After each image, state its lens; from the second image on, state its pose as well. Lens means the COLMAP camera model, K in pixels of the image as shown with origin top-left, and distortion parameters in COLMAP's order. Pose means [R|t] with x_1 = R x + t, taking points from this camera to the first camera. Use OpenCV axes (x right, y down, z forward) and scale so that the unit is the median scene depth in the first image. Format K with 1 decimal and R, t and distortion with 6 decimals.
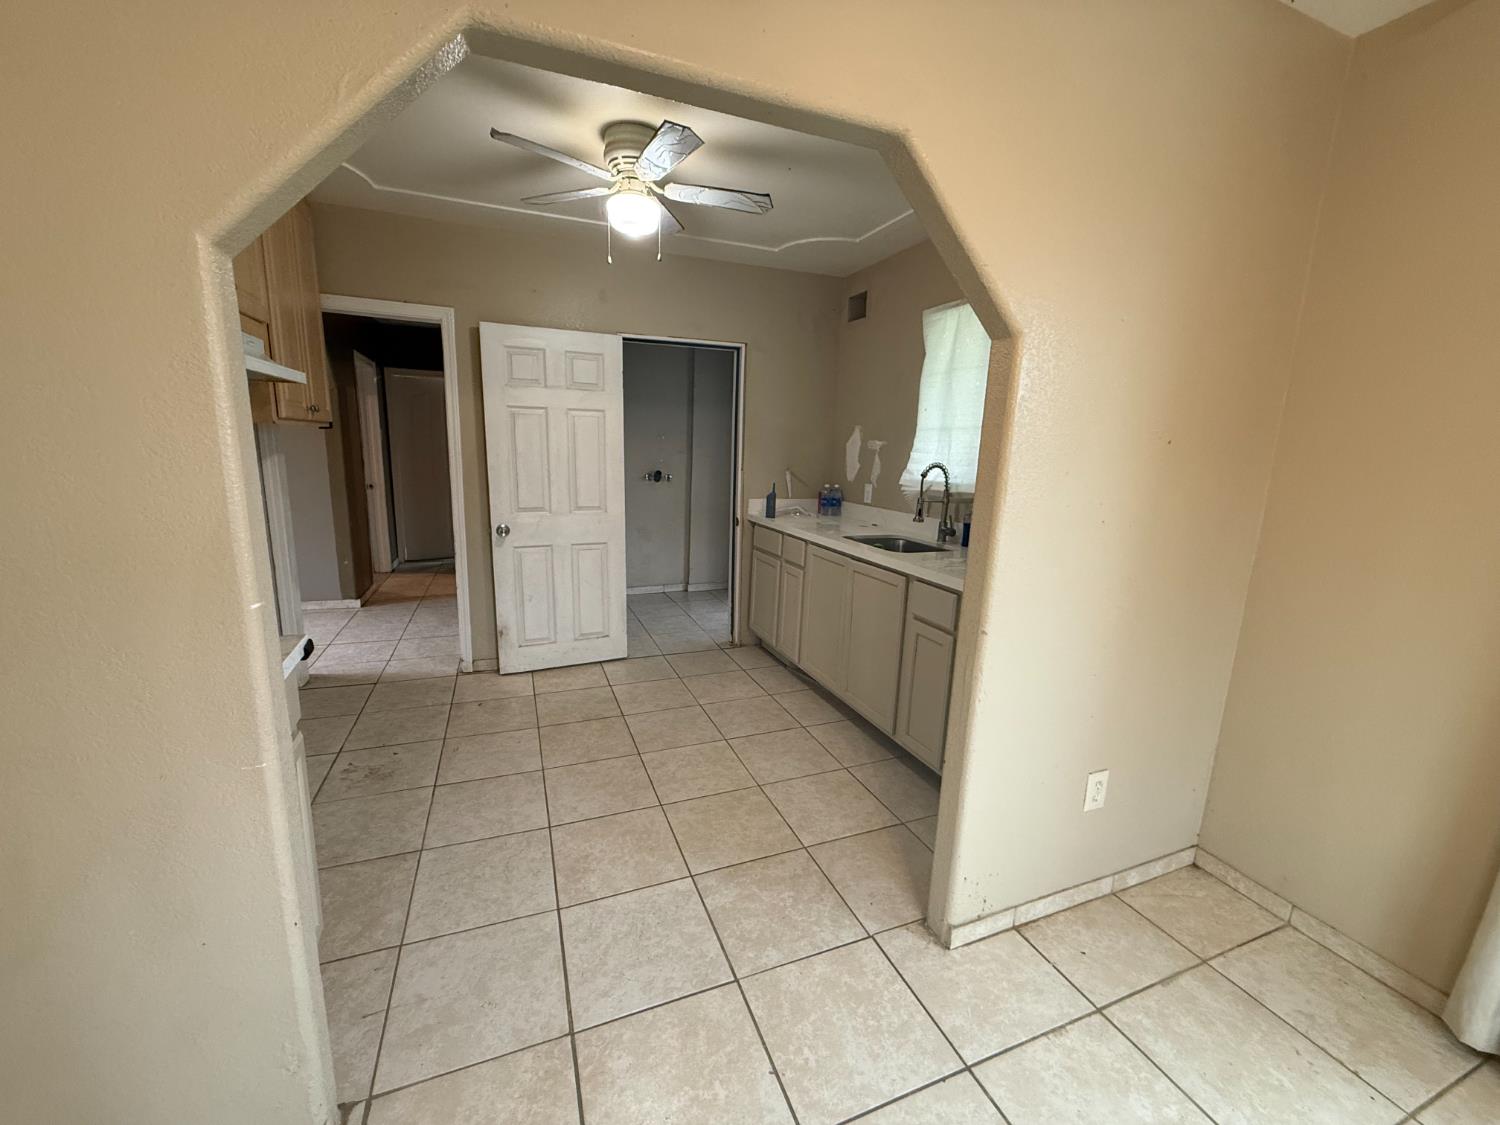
lens RADIAL K [[596.5, 0, 746.7], [0, 596.5, 560.9], [0, 0, 1]] dist [-0.000492, -0.000604]
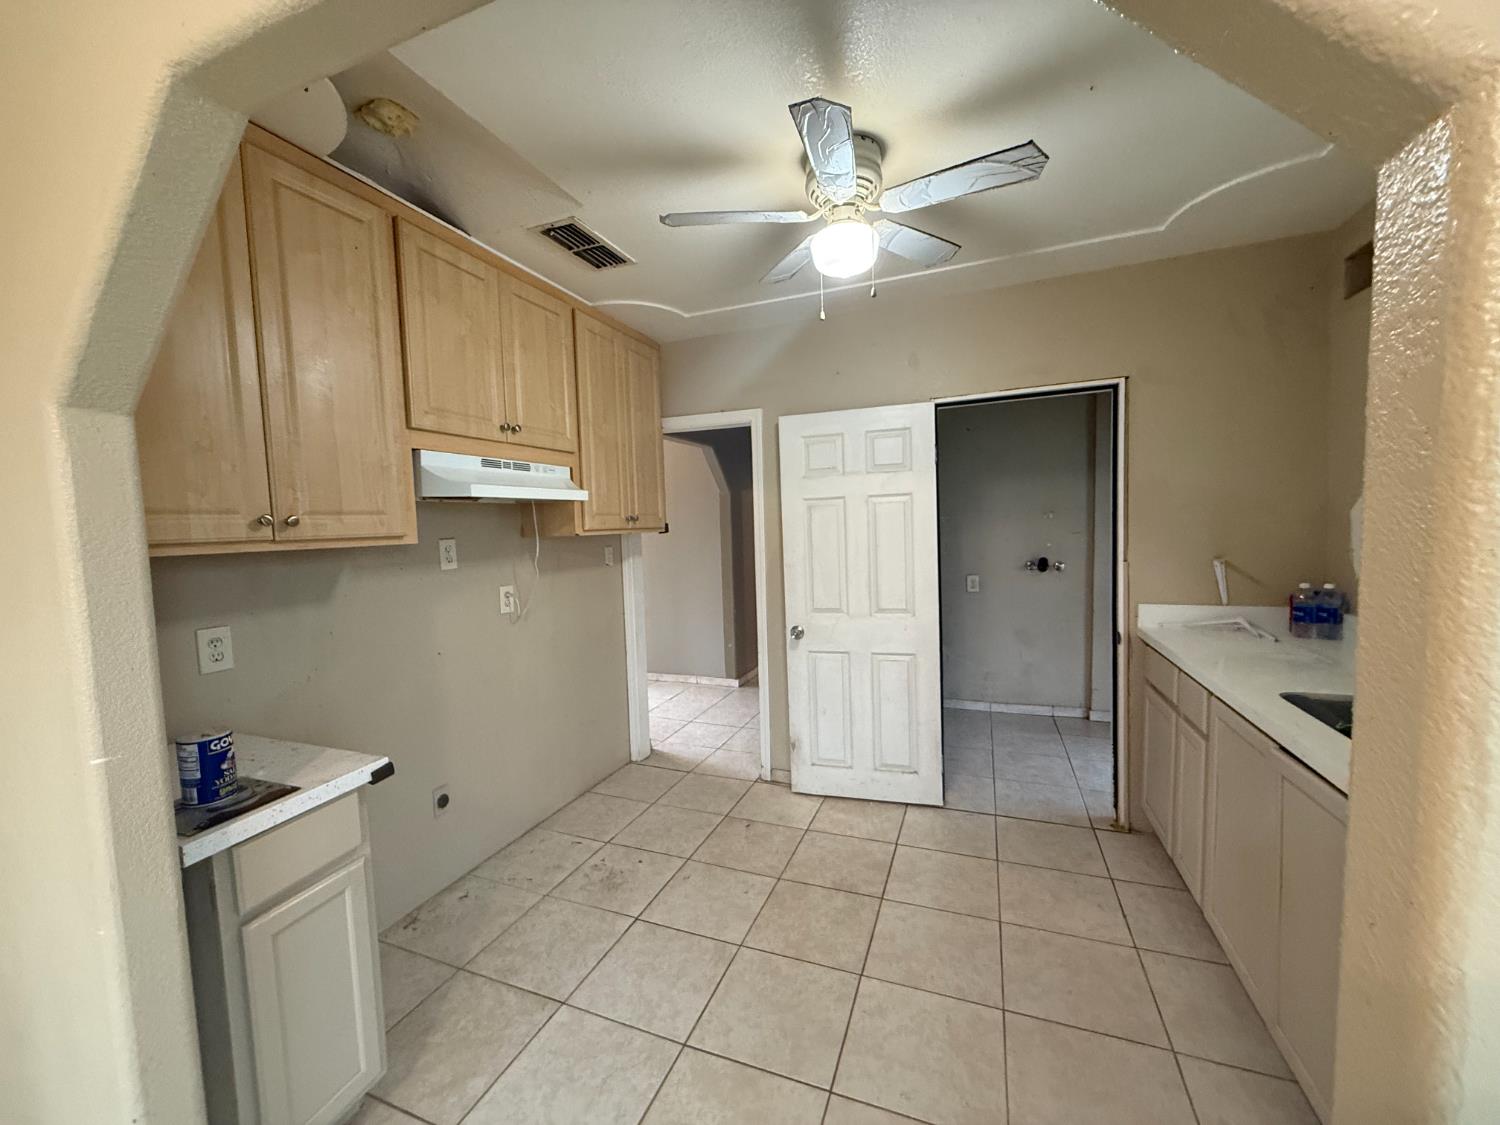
lens RADIAL K [[596.5, 0, 746.9], [0, 596.5, 561.8], [0, 0, 1]] dist [-0.000492, -0.000604]
pose [[0.728526, -0.011806, -0.684916, 0.161218], [-0.076101, 0.992268, -0.098050, -0.061592], [0.680778, 0.123554, 0.721994, 0.266266]]
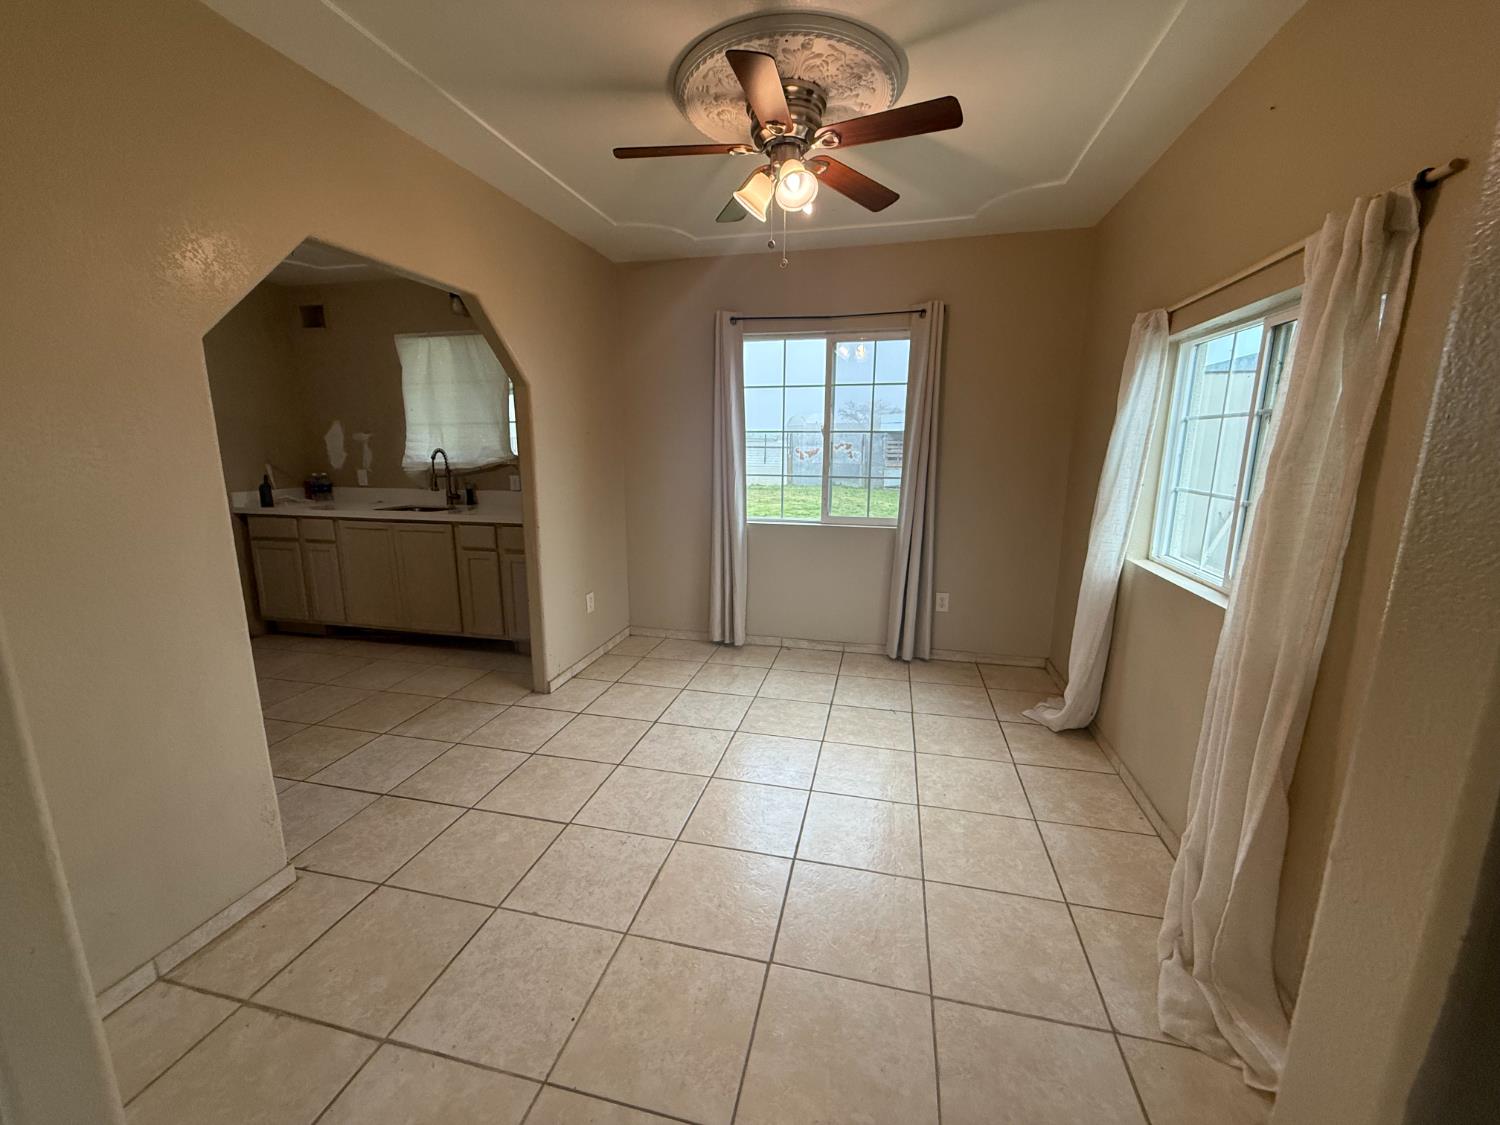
lens RADIAL K [[596.5, 0, 751.2], [0, 596.5, 559.4], [0, 0, 1]] dist [-0.000492, -0.000604]
pose [[0.566323, -0.186988, 0.802691, -0.386070], [0.171160, 0.979373, 0.107387, 0.059225], [-0.806215, 0.076573, 0.586647, -0.356957]]
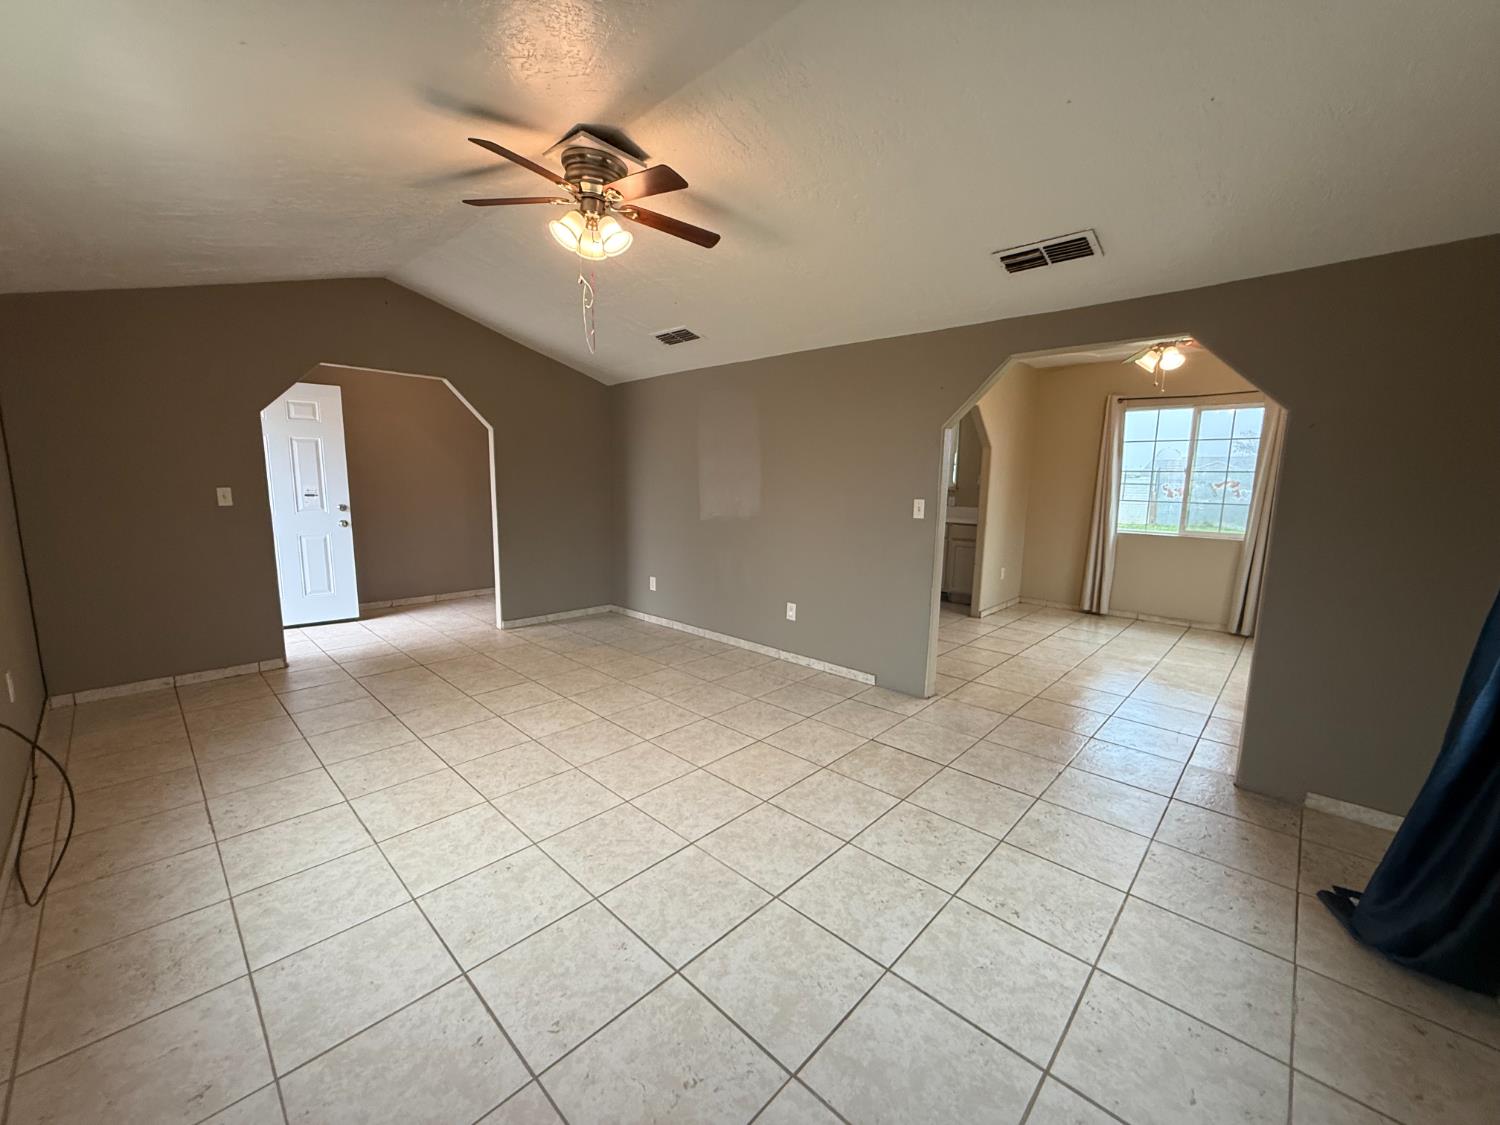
lens RADIAL K [[596.5, 0, 748.4], [0, 596.5, 562.6], [0, 0, 1]] dist [-0.000492, -0.000604]
pose [[0.906228, -0.083511, 0.414459, -1.132486], [0.097747, 0.995123, -0.013216, 0.119088], [-0.411334, 0.052489, 0.909972, -0.799142]]
